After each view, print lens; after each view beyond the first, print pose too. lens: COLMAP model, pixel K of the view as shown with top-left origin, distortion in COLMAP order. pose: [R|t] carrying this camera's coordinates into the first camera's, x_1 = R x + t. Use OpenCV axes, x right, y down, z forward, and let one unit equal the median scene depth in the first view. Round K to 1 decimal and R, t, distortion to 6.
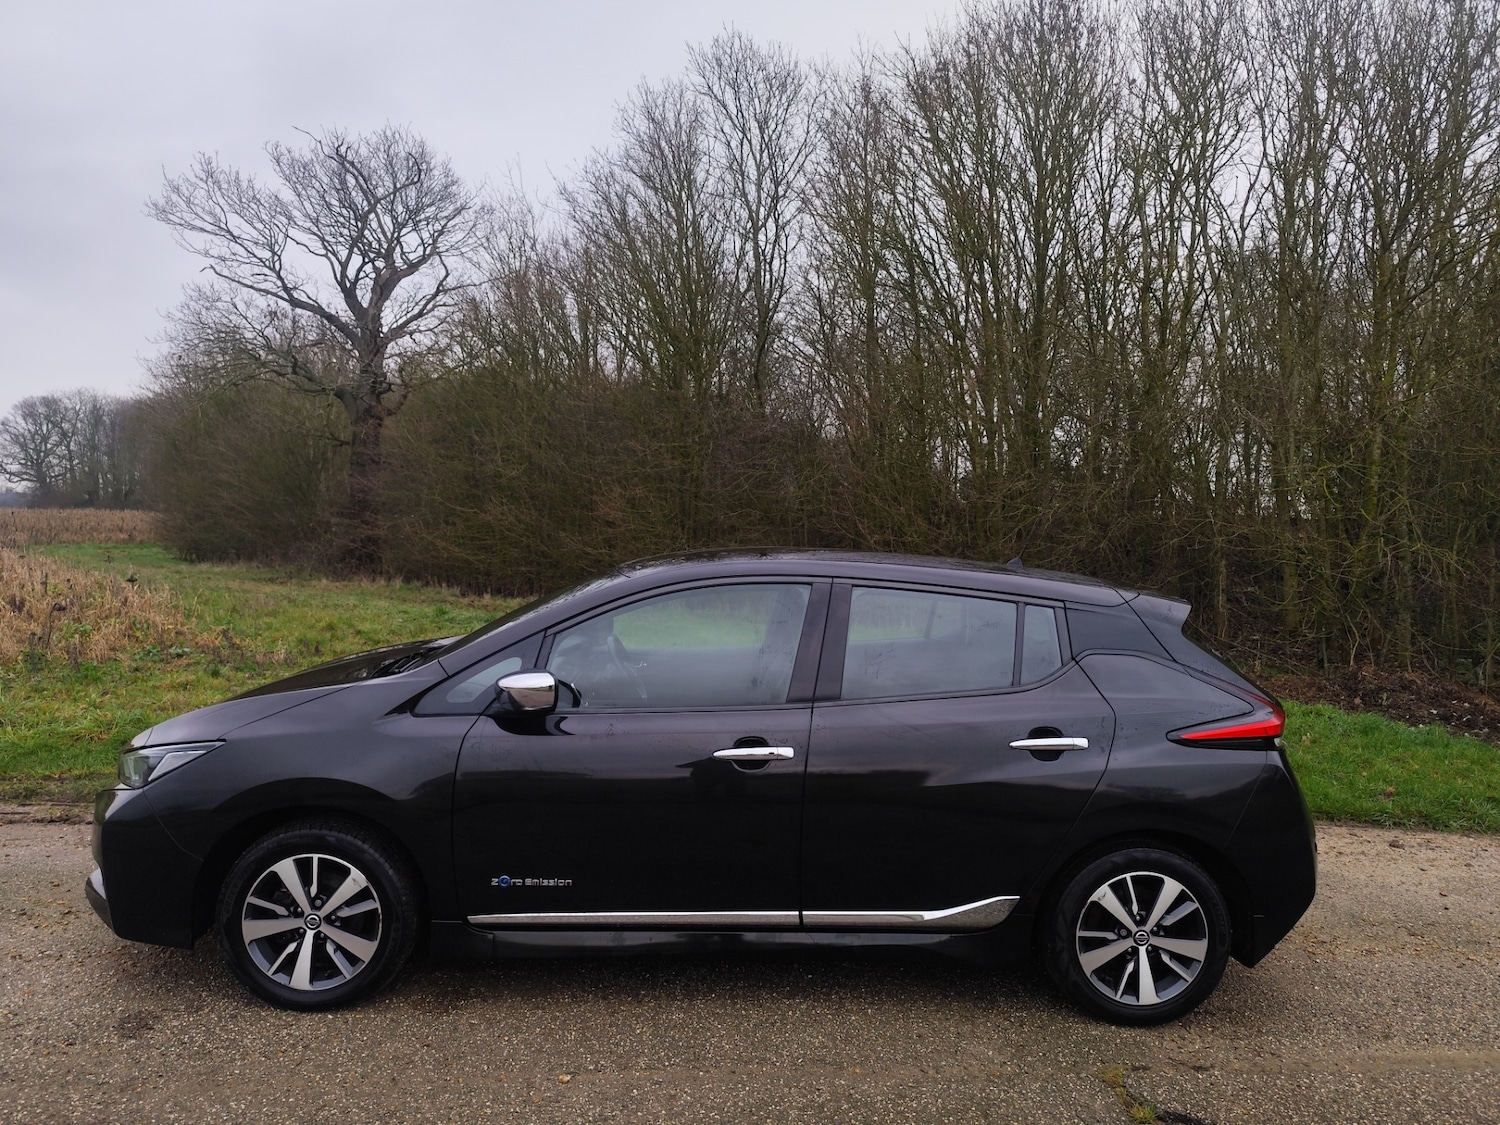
lens RADIAL K [[1028.1, 0, 750.0], [0, 1028.1, 562.5], [0, 0, 1]] dist [0.045726, -0.049950]
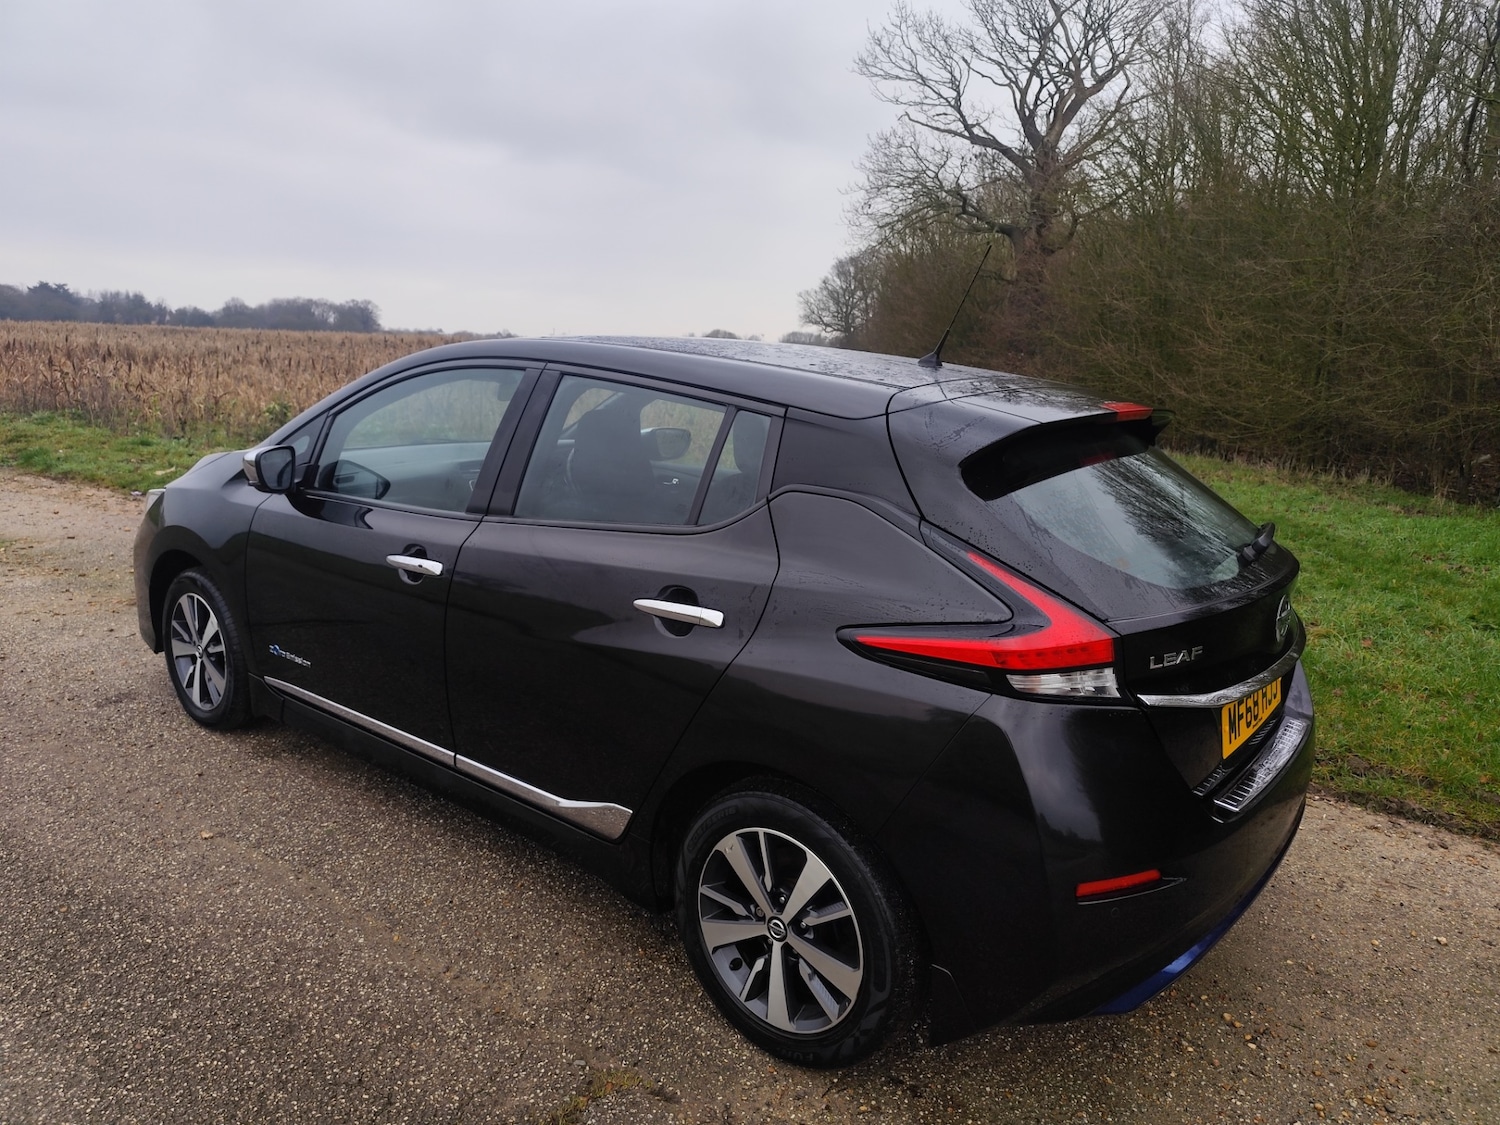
lens RADIAL K [[1028.1, 0, 750.0], [0, 1028.1, 562.5], [0, 0, 1]] dist [0.045726, -0.049950]
pose [[0.754930, 0.140020, -0.640683, 0.746427], [-0.048323, 0.986162, 0.158583, 0.034901], [0.654022, -0.088759, 0.751250, 0.524866]]
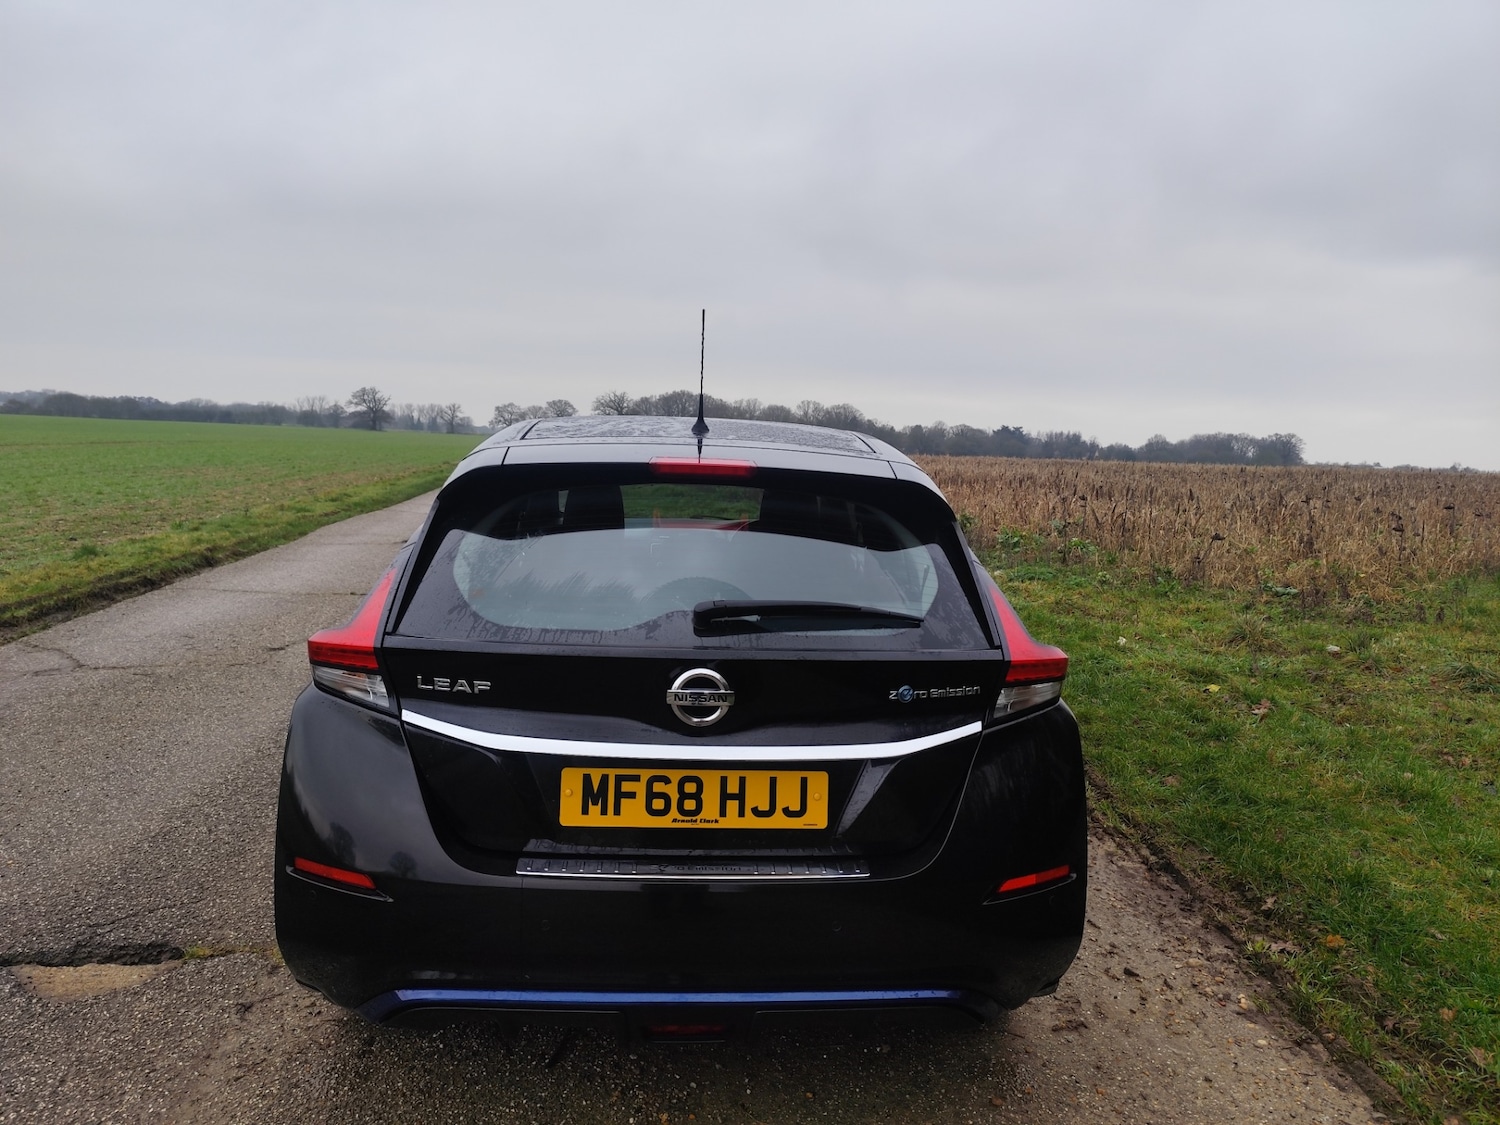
lens RADIAL K [[1028.1, 0, 750.0], [0, 1028.1, 562.5], [0, 0, 1]] dist [0.045726, -0.049950]
pose [[0.032071, 0.091004, -0.995334, 1.038640], [-0.077780, 0.993053, 0.088289, 0.034676], [0.996455, 0.074586, 0.038926, 1.062855]]
